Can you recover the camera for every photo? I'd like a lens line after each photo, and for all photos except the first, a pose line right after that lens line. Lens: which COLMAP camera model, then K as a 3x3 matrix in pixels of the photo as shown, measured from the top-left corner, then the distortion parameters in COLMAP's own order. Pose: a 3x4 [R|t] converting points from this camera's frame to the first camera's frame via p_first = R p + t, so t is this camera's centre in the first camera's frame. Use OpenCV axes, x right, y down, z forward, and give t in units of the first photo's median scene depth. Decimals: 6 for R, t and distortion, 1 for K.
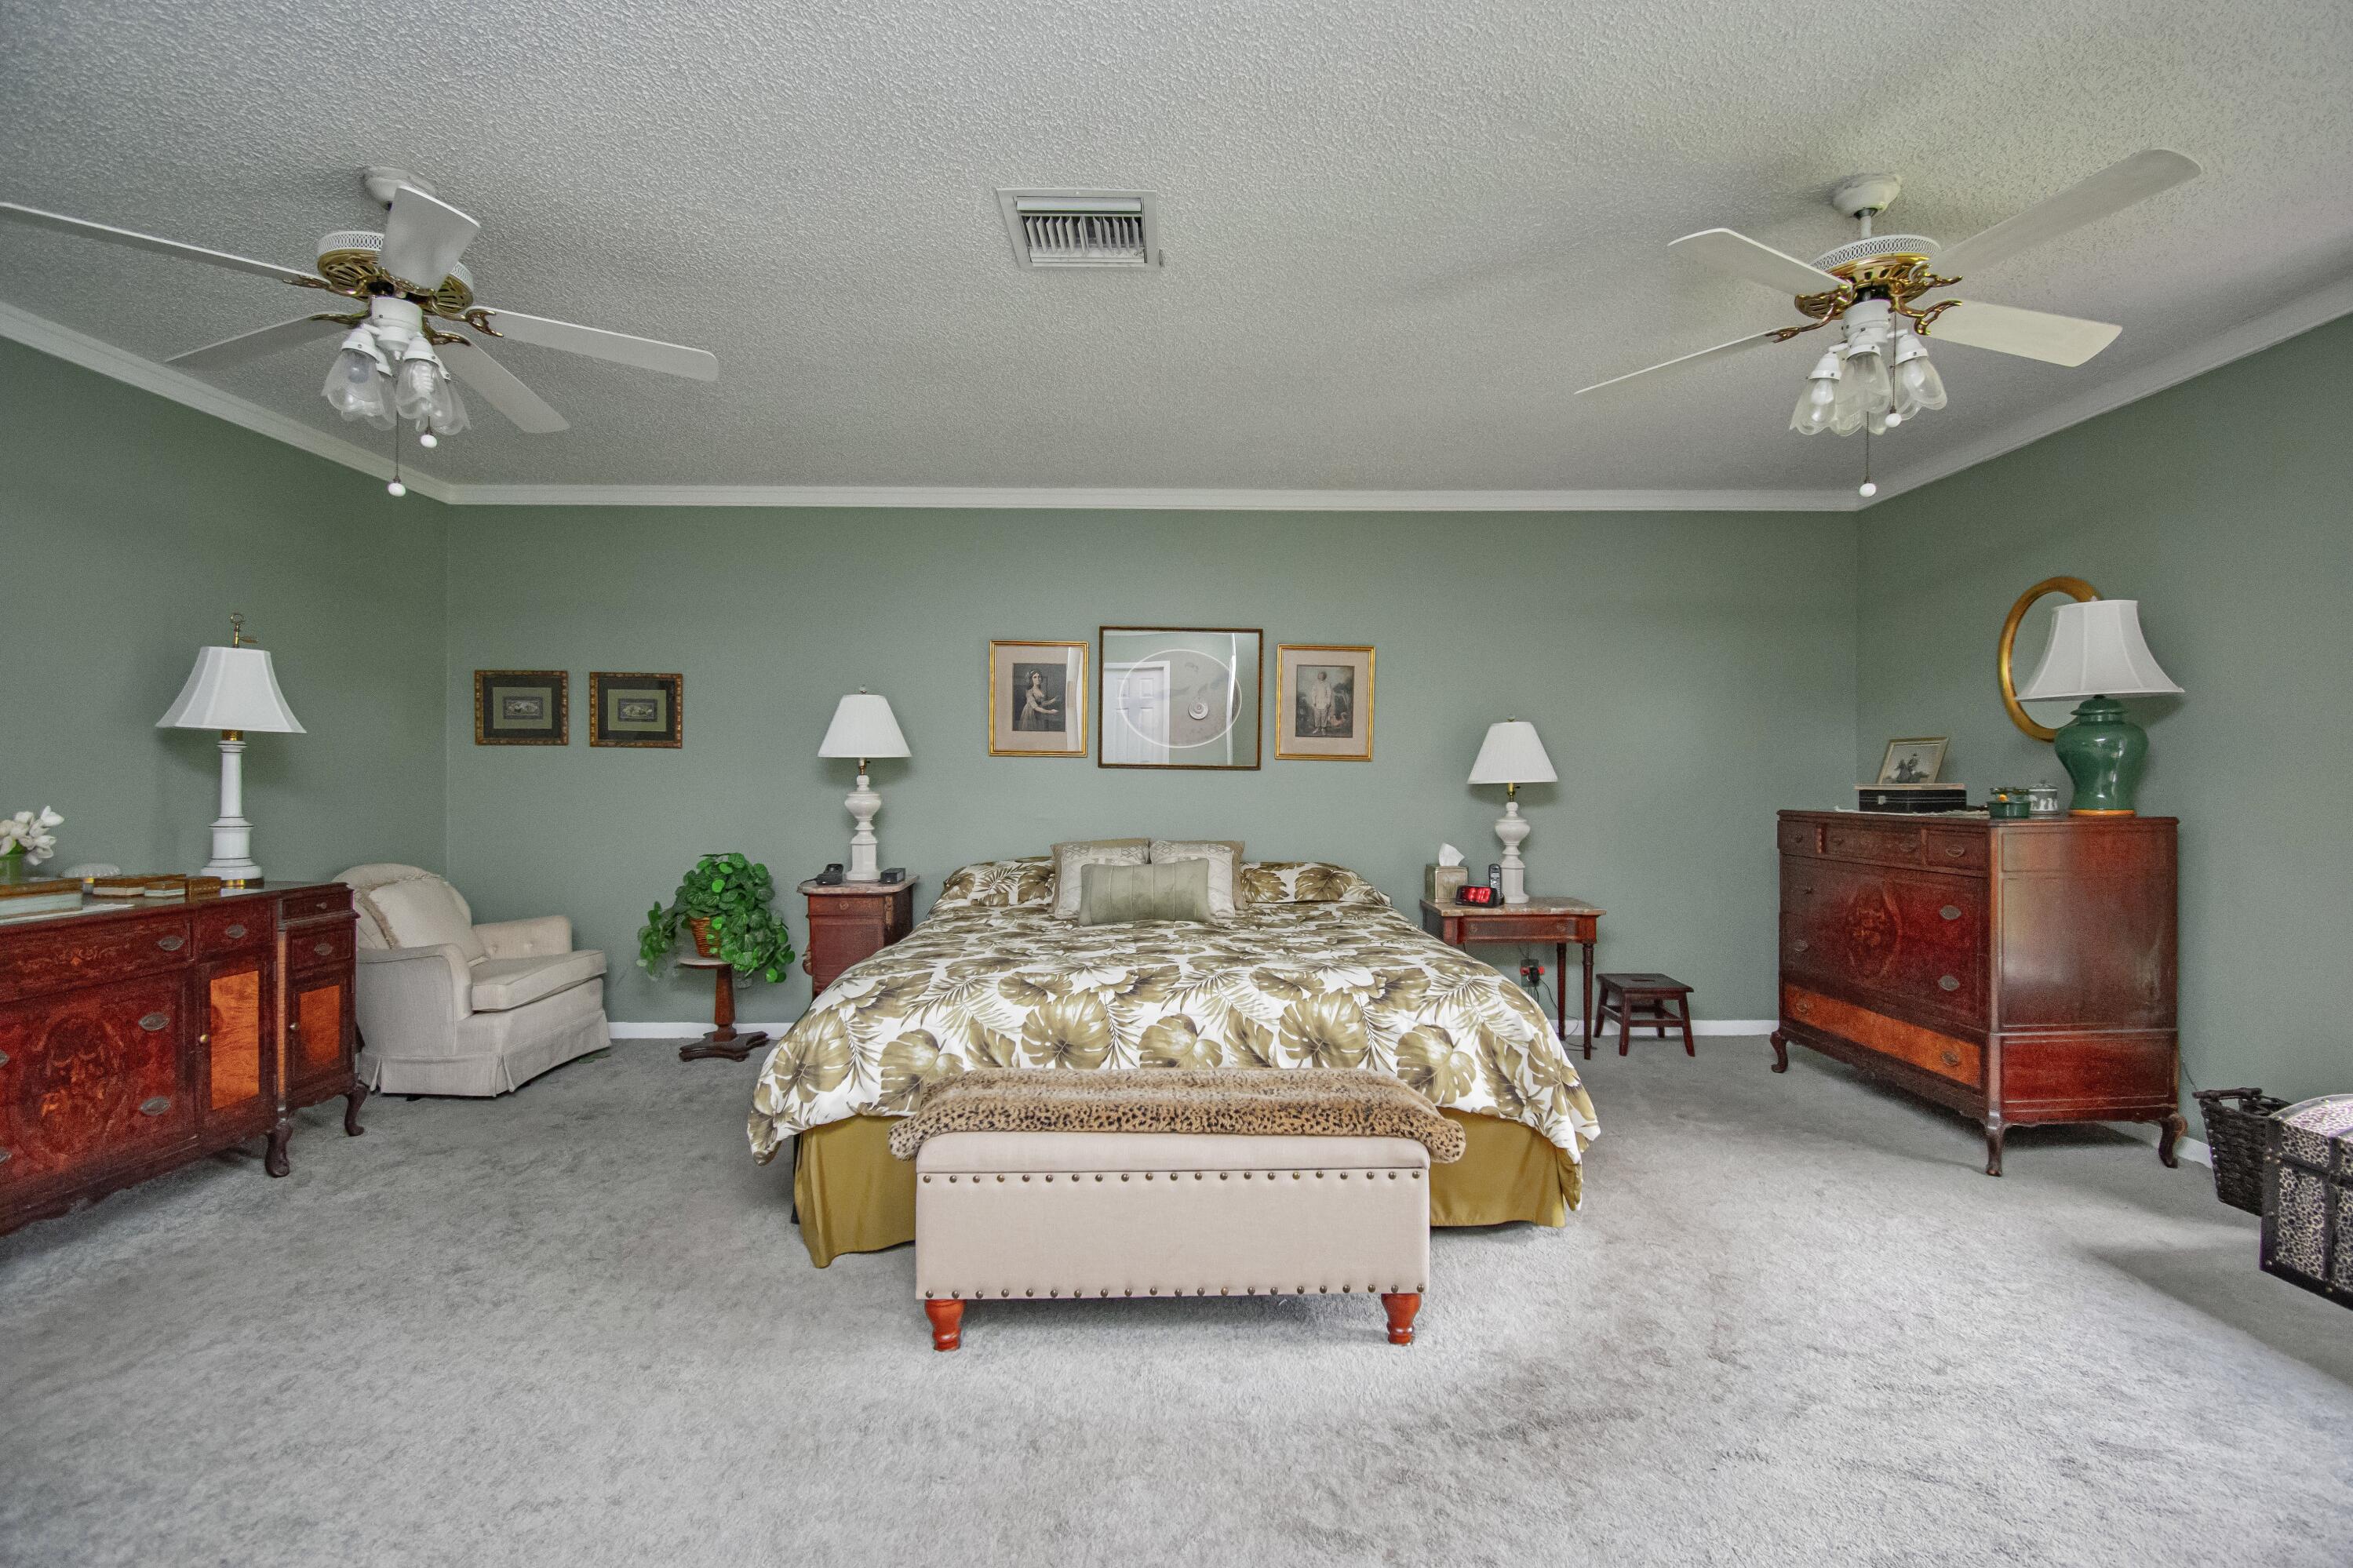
lens RADIAL K [[1062.2, 0, 1171.5], [0, 1062.2, 784.9], [0, 0, 1]] dist [0.014149, -0.020318]
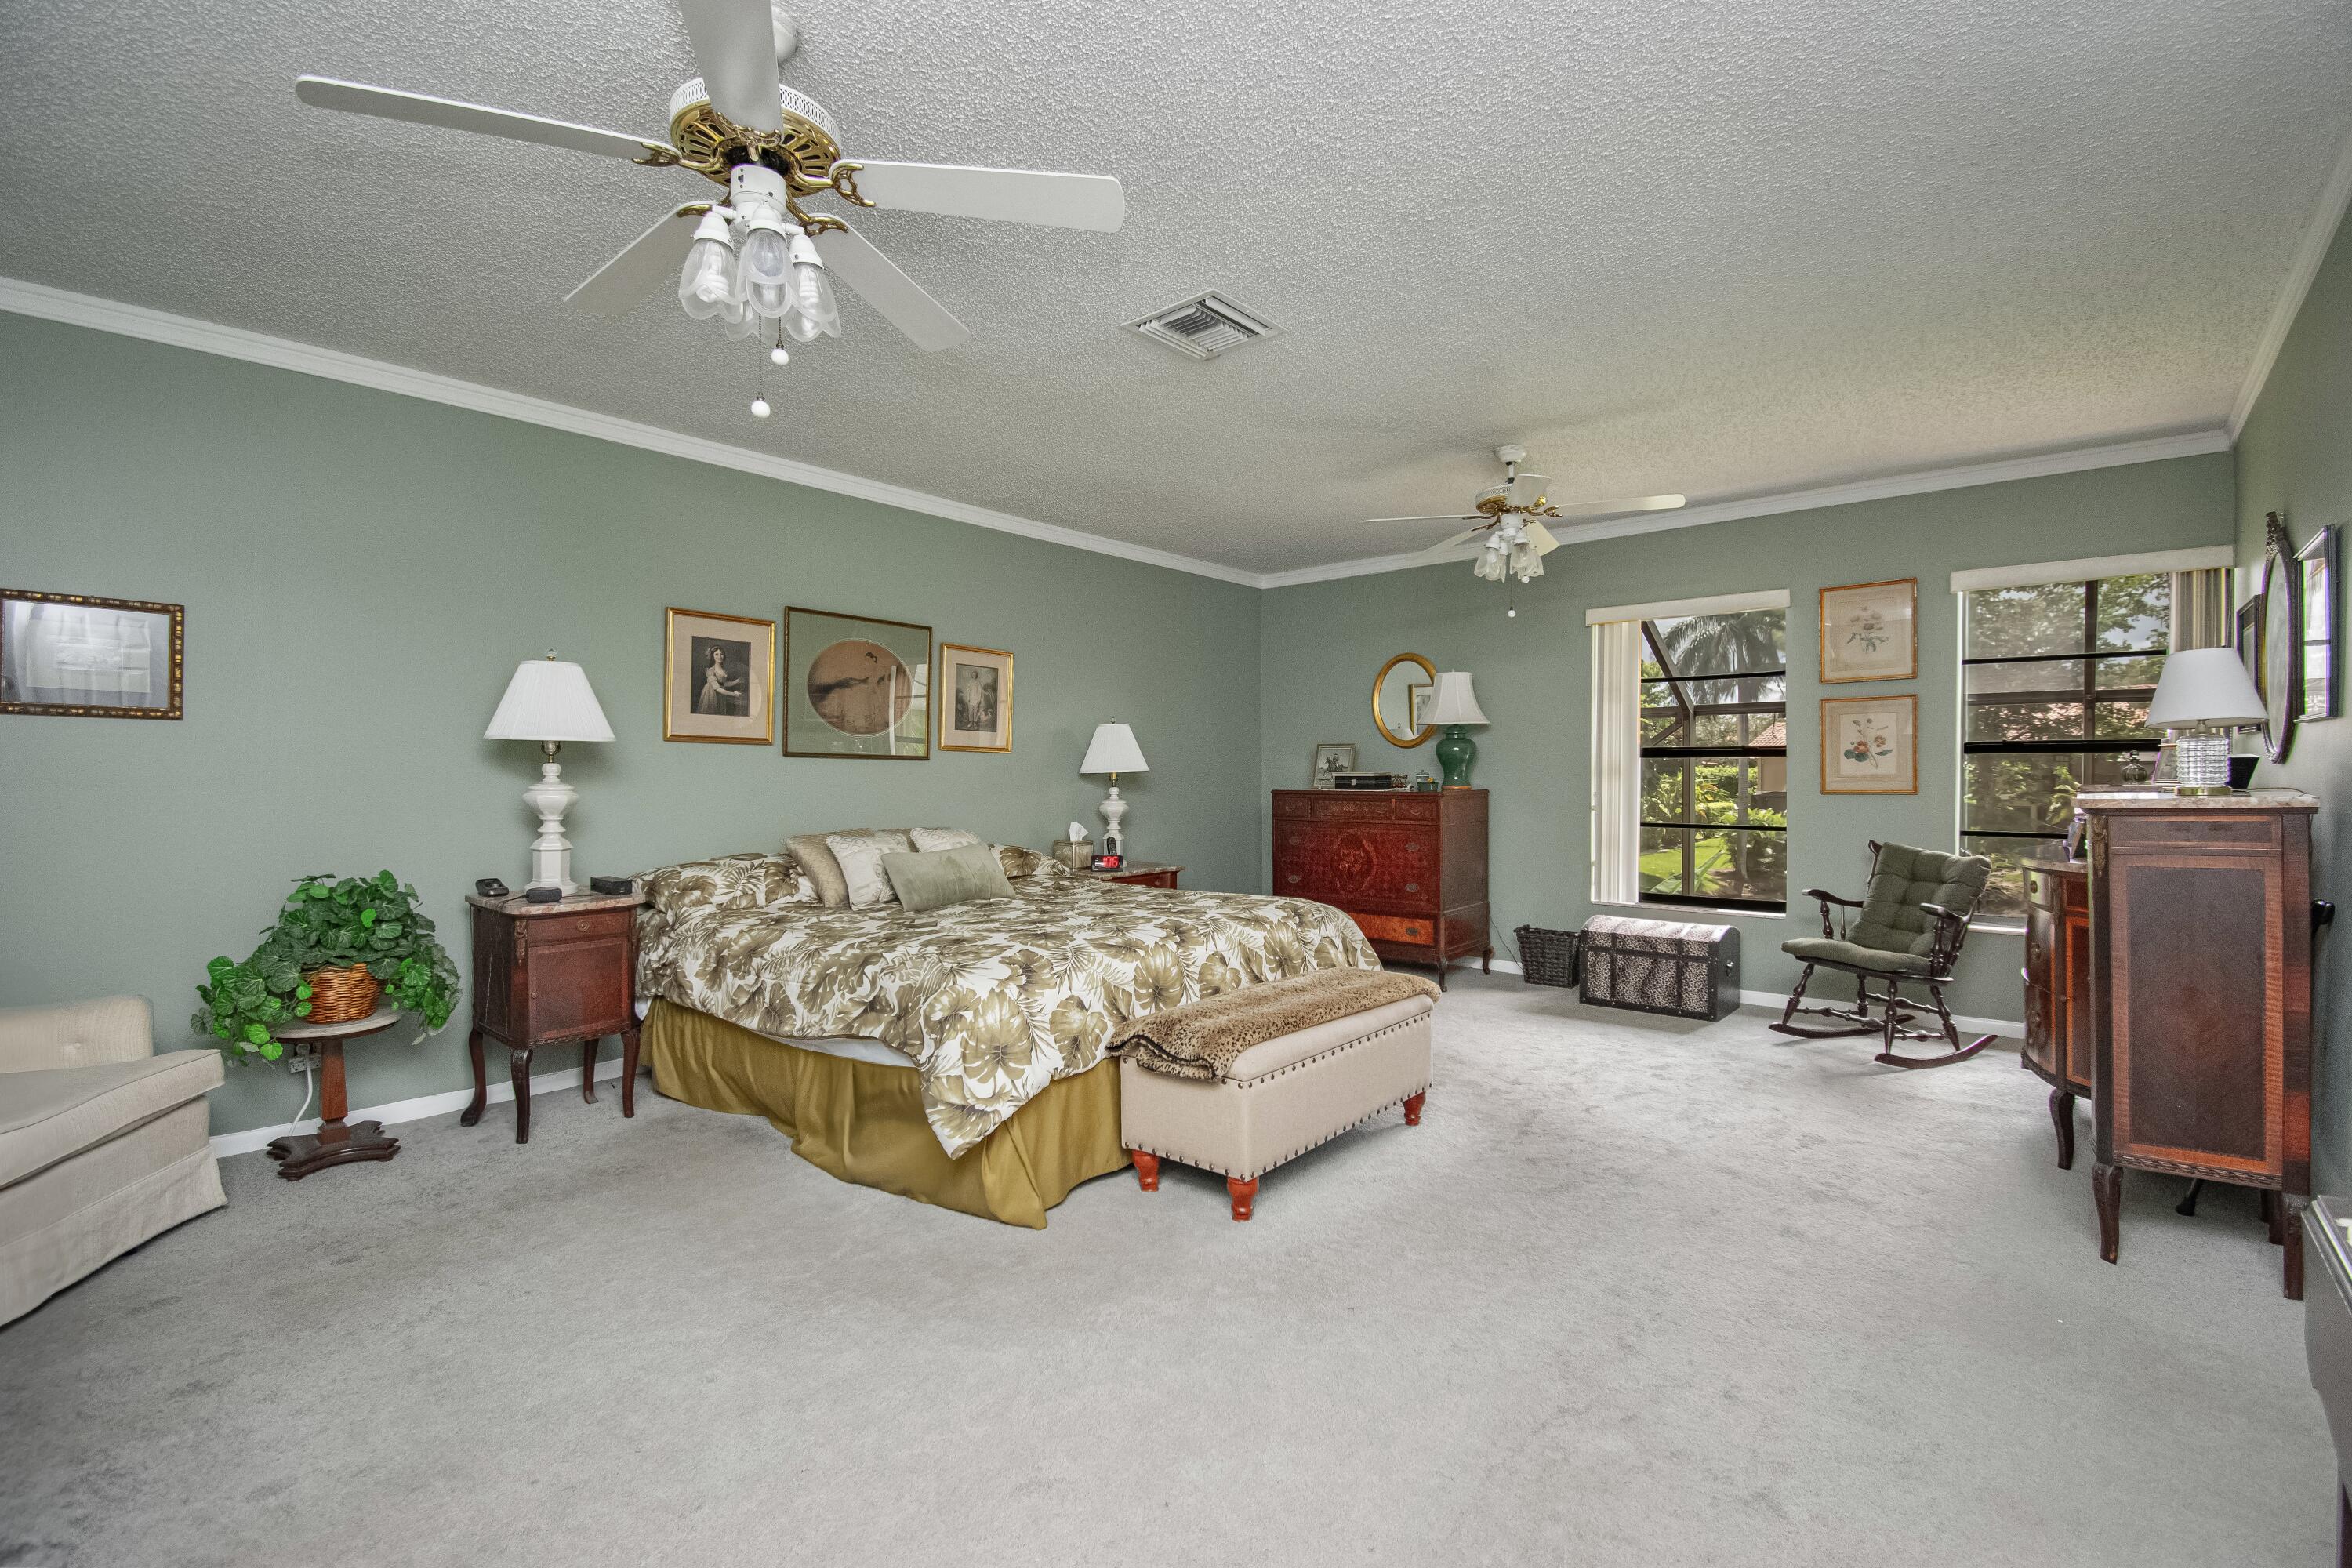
lens RADIAL K [[1061.9, 0, 1208.1], [0, 1061.9, 808.9], [0, 0, 1]] dist [0.014149, -0.020318]
pose [[0.642085, -0.027257, 0.766148, -0.620617], [0.003728, 0.999467, 0.032433, 0.001283], [-0.766624, -0.017968, 0.641845, 0.120606]]
